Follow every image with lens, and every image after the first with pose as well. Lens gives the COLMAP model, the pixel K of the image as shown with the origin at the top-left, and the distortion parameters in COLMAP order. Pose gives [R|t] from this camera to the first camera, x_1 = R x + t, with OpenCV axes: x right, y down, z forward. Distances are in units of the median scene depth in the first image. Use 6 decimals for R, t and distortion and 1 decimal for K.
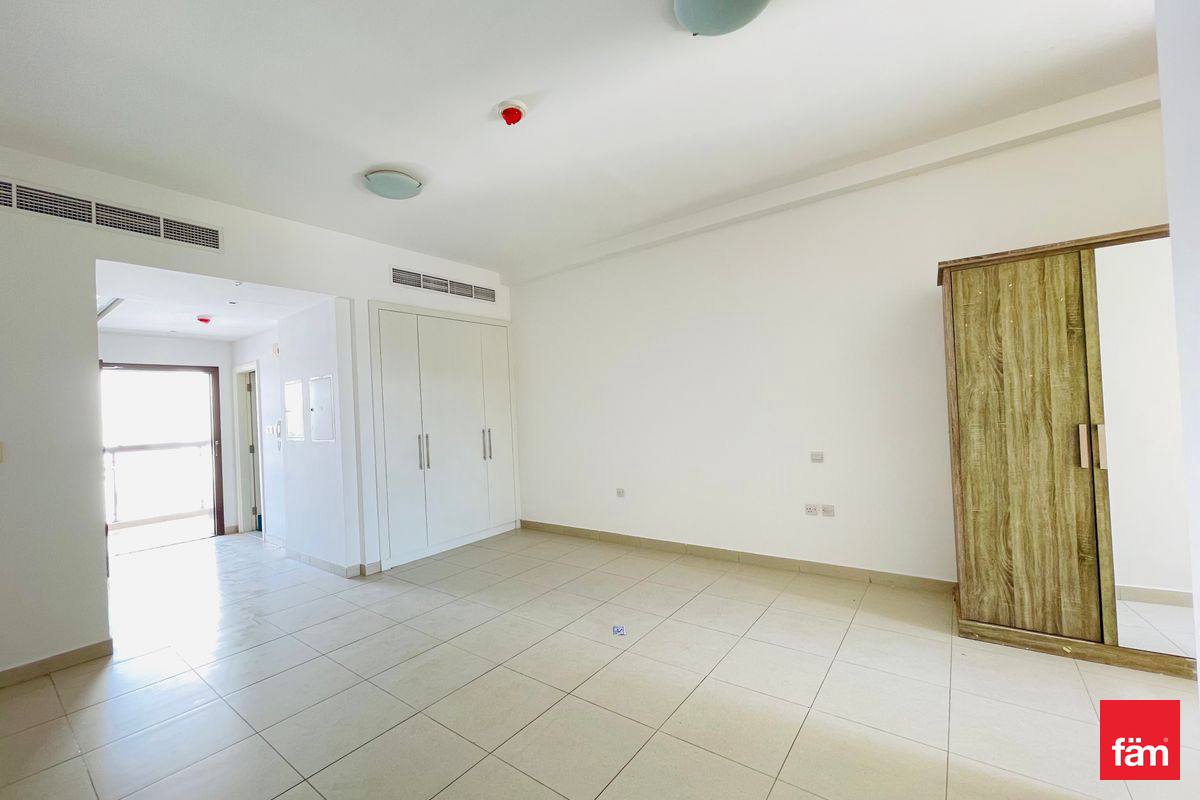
lens RADIAL K [[485.7, 0, 596.9], [0, 485.7, 402.1], [0, 0, 1]] dist [-0.002372, -0.000319]
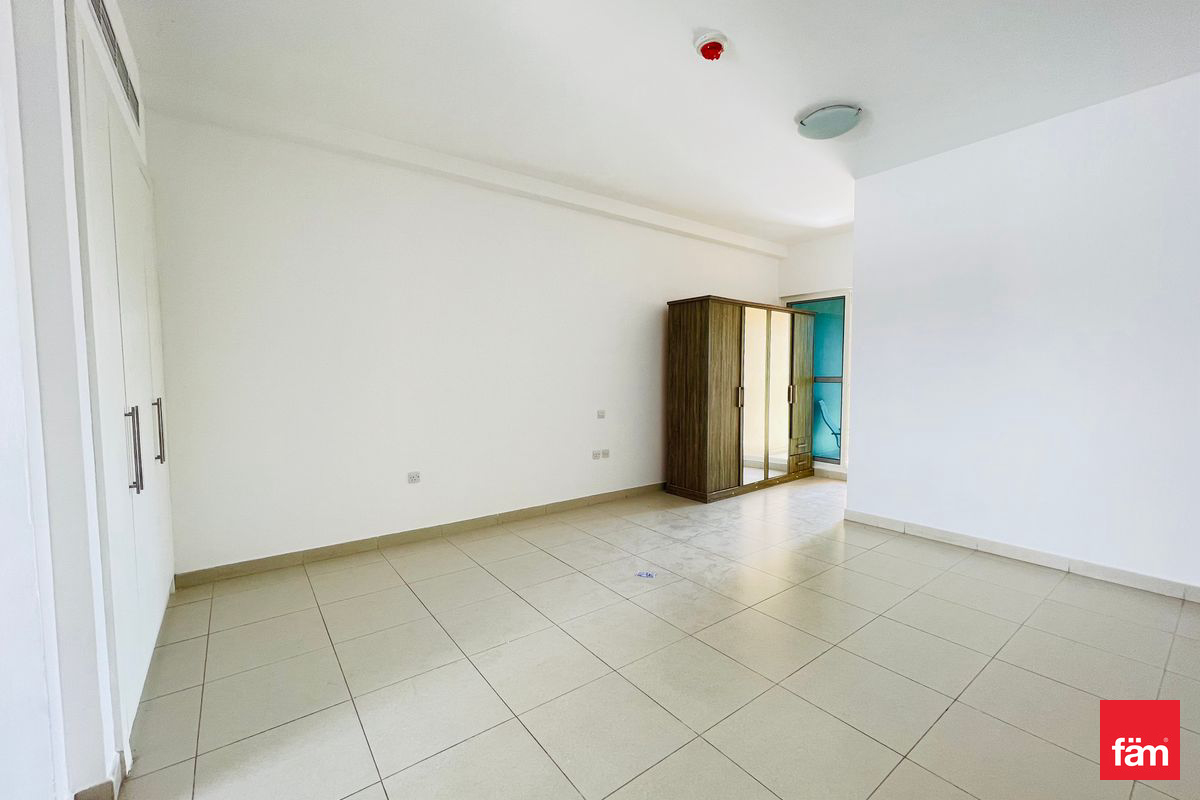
lens RADIAL K [[485.7, 0, 596.9], [0, 485.7, 402.1], [0, 0, 1]] dist [-0.002372, -0.000319]
pose [[0.276246, -0.015459, 0.960963, -1.150930], [-0.025271, 0.999408, 0.023342, 0.072204], [-0.960755, -0.030733, 0.275692, 0.932325]]
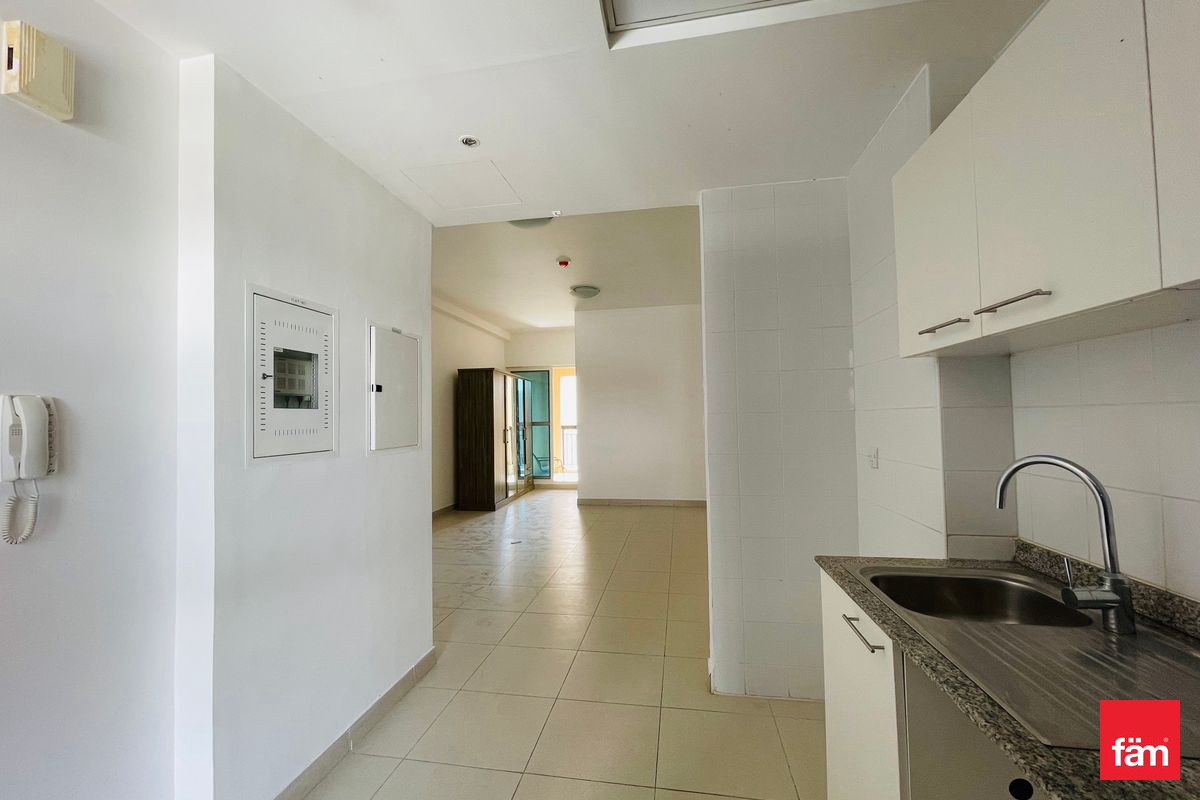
lens RADIAL K [[485.7, 0, 596.9], [0, 485.7, 402.1], [0, 0, 1]] dist [-0.002372, -0.000319]
pose [[-0.449261, 0.083513, 0.889489, -1.918900], [0.028406, 0.996453, -0.079209, 0.126543], [-0.892949, -0.010319, -0.450040, 1.744044]]
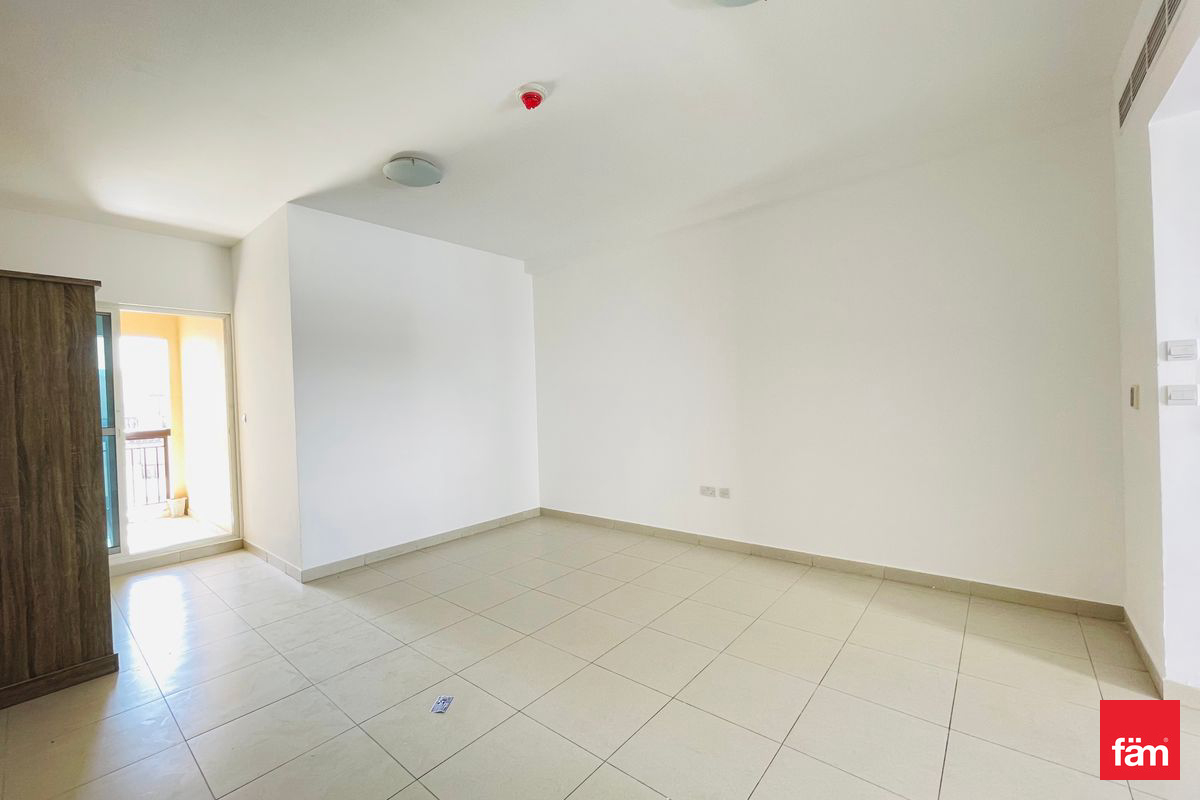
lens RADIAL K [[485.7, 0, 596.9], [0, 485.7, 402.1], [0, 0, 1]] dist [-0.002372, -0.000319]
pose [[-0.994732, 0.082425, 0.060938, -0.313290], [0.082122, 0.996594, -0.007466, 0.036989], [-0.061346, -0.002423, -0.998114, 1.959902]]
